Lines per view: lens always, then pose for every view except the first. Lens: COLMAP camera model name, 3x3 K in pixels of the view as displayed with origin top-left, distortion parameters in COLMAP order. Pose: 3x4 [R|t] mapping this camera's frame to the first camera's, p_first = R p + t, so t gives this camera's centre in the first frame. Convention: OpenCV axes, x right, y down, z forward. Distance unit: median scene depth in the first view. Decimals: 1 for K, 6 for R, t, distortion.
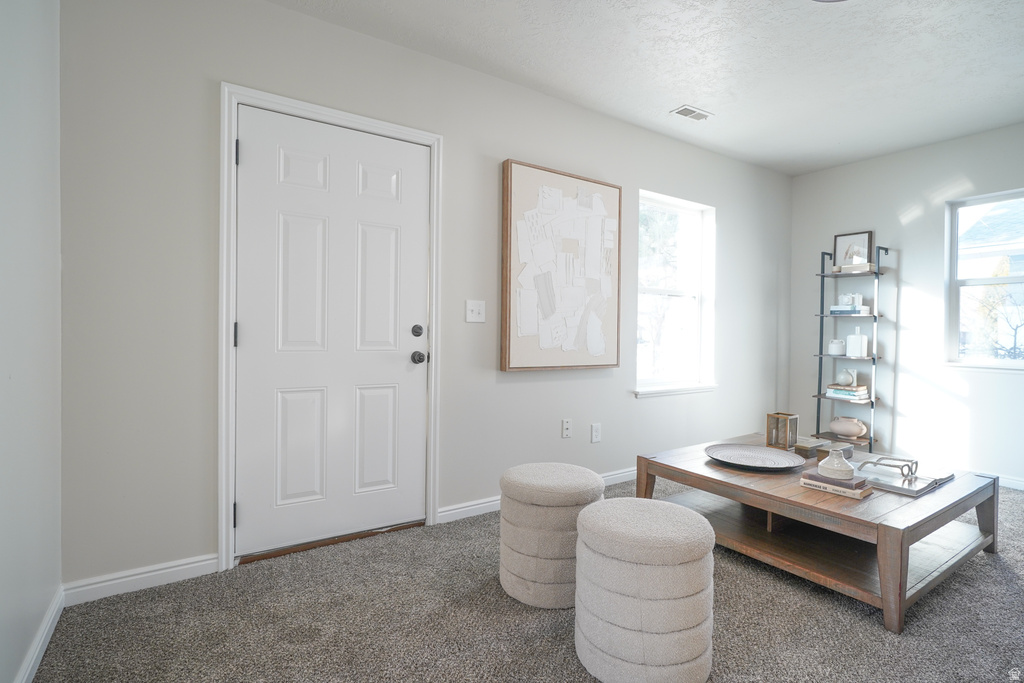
lens RADIAL K [[497.5, 0, 506.4], [0, 497.5, 339.3], [0, 0, 1]] dist [-0.002998, 0.000695]
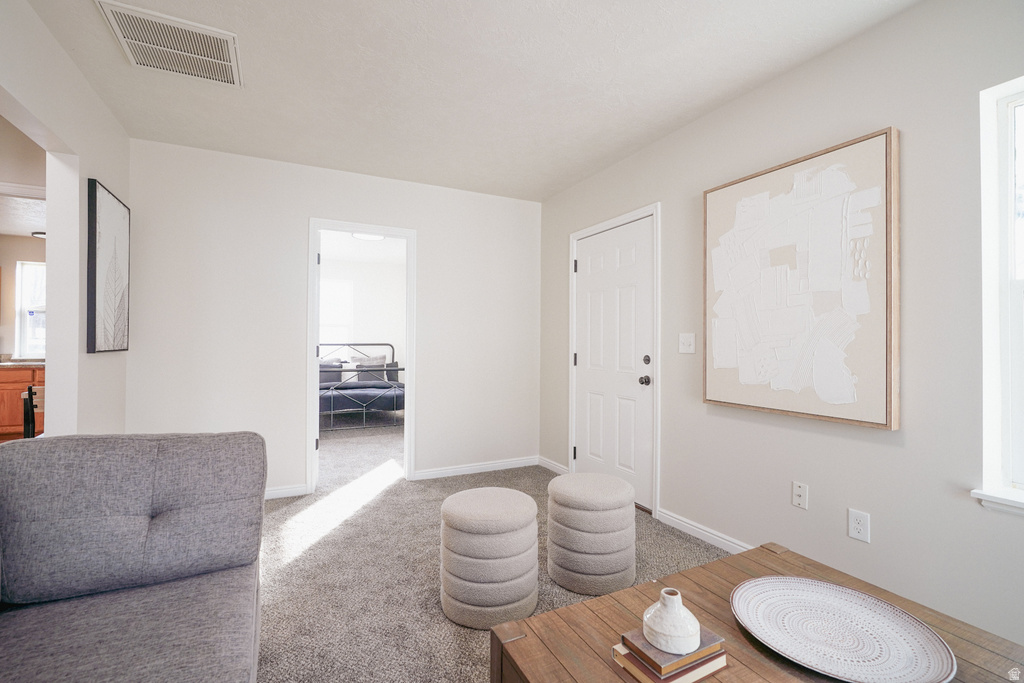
lens RADIAL K [[458.7, 0, 510.6], [0, 458.7, 338.6], [0, 0, 1]] dist [-0.005653, 0.003178]
pose [[-0.111928, -0.020143, -0.993512, 0.827792], [-0.019929, 0.999639, -0.018022, -0.034348], [0.993517, 0.017783, -0.112289, 0.616809]]
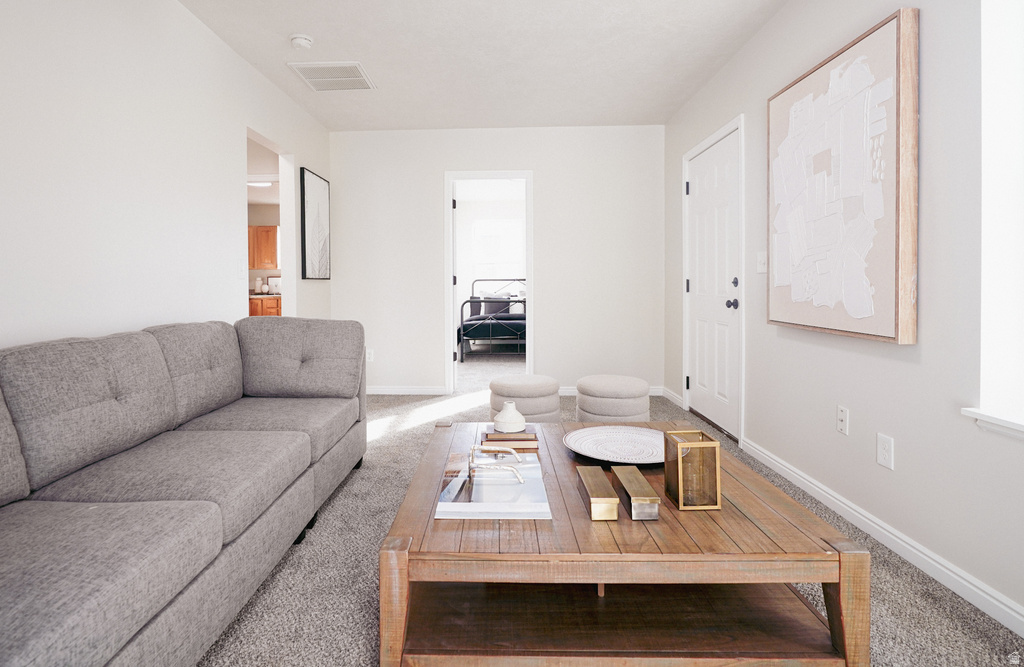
lens RADIAL K [[505.6, 0, 481.2], [0, 505.6, 290.0], [0, 0, 1]] dist [-0.000396, 0.000968]
pose [[-0.580257, 0.002237, -0.814431, 0.947989], [-0.011566, 0.999873, 0.010986, -0.003473], [0.814352, 0.015794, -0.580157, 0.958971]]
